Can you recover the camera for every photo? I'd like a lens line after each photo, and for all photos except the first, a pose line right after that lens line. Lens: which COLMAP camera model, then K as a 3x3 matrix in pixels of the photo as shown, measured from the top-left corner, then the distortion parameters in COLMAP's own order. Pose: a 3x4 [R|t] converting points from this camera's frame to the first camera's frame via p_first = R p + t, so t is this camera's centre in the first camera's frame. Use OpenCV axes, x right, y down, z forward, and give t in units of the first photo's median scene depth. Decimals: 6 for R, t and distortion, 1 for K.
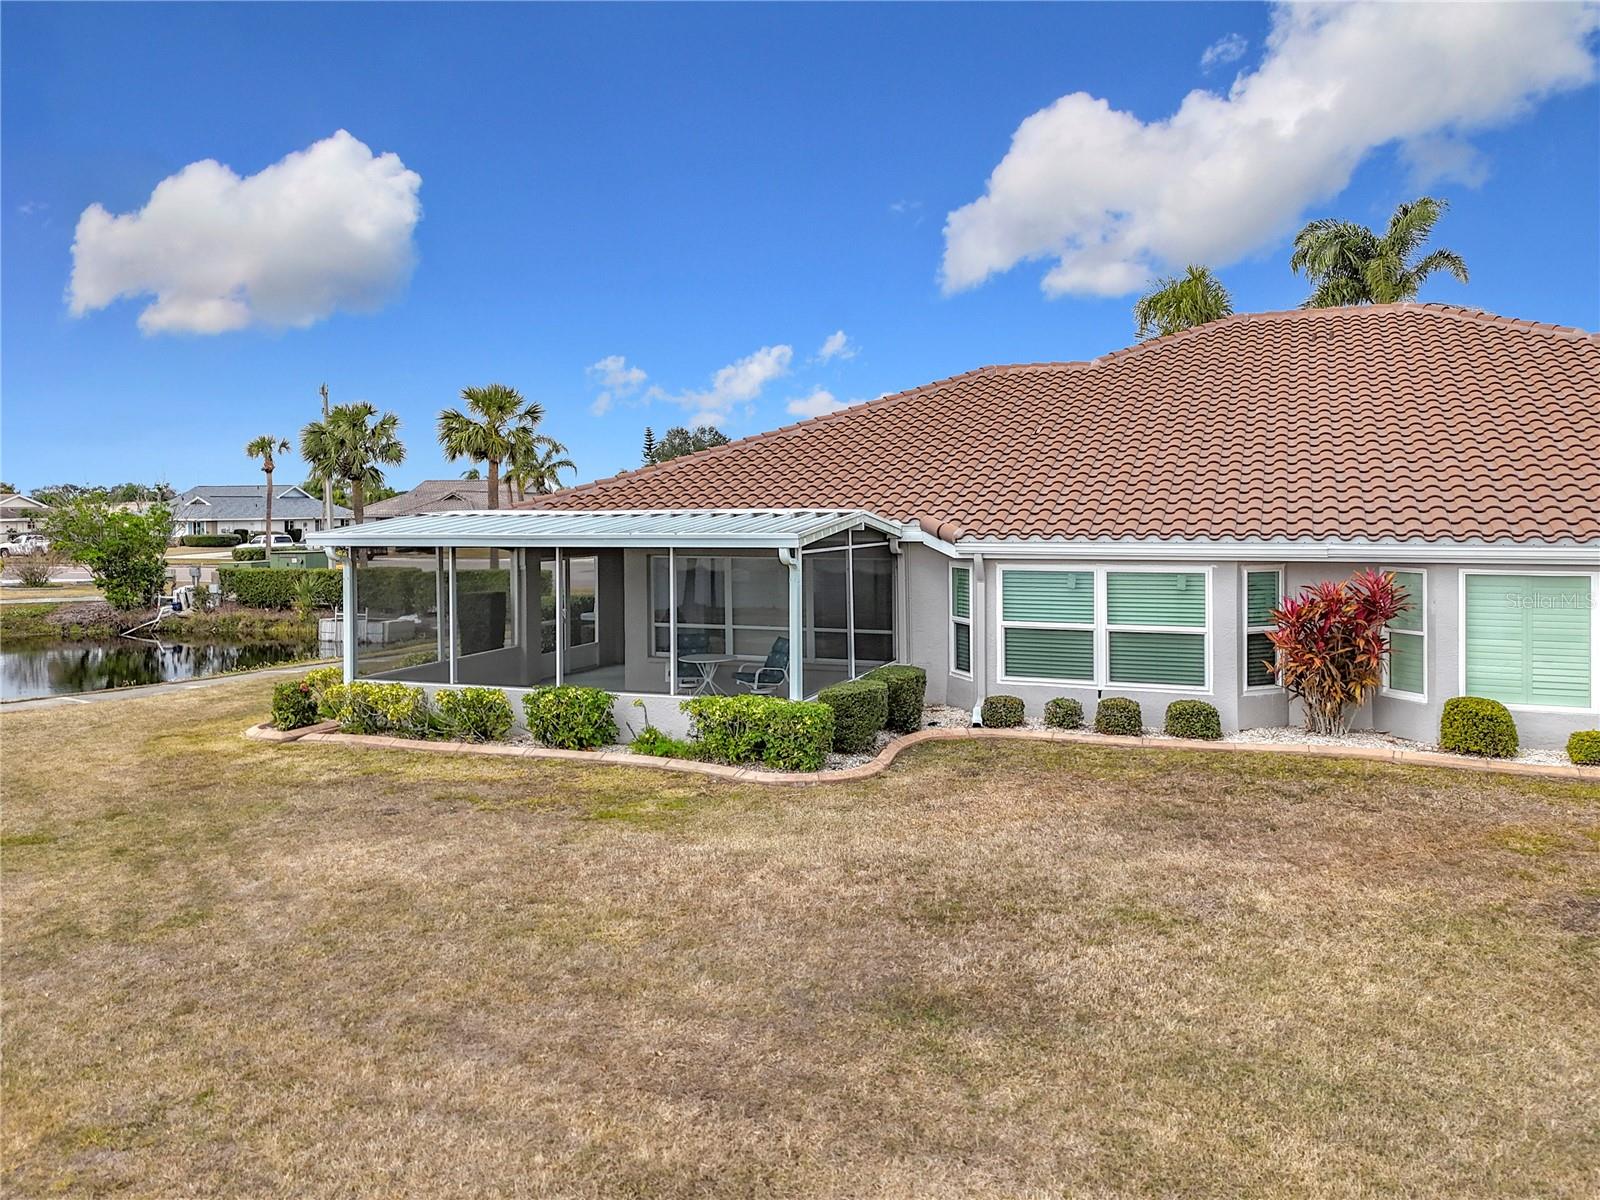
lens RADIAL K [[1192.8, 0, 797.6], [0, 1192.8, 589.9], [0, 0, 1]] dist [0.057067, -0.056271]
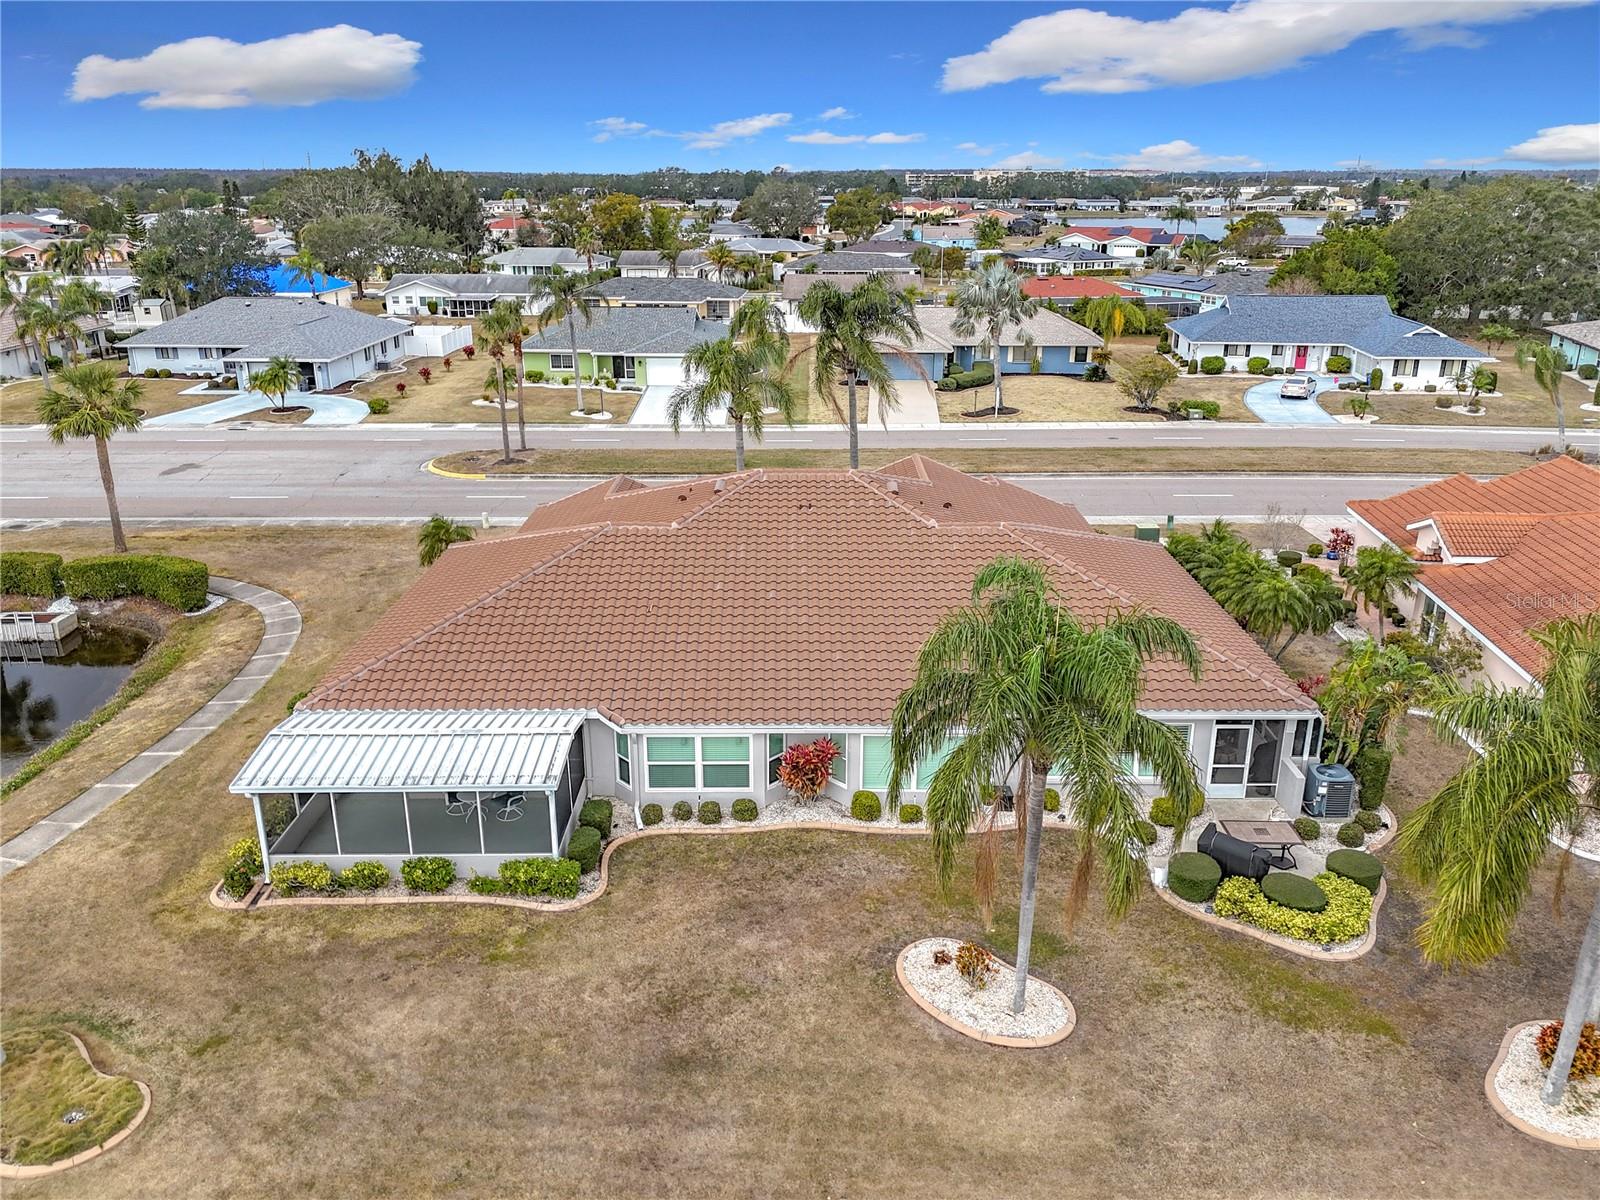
lens RADIAL K [[1266.9, 0, 805.9], [0, 1266.9, 539.9], [0, 0, 1]] dist [-0.007225, -0.005790]
pose [[0.920387, -0.108835, 0.375557, -0.345205], [0.009093, 0.966179, 0.257712, -0.923978], [-0.390903, -0.233780, 0.890248, -0.876625]]
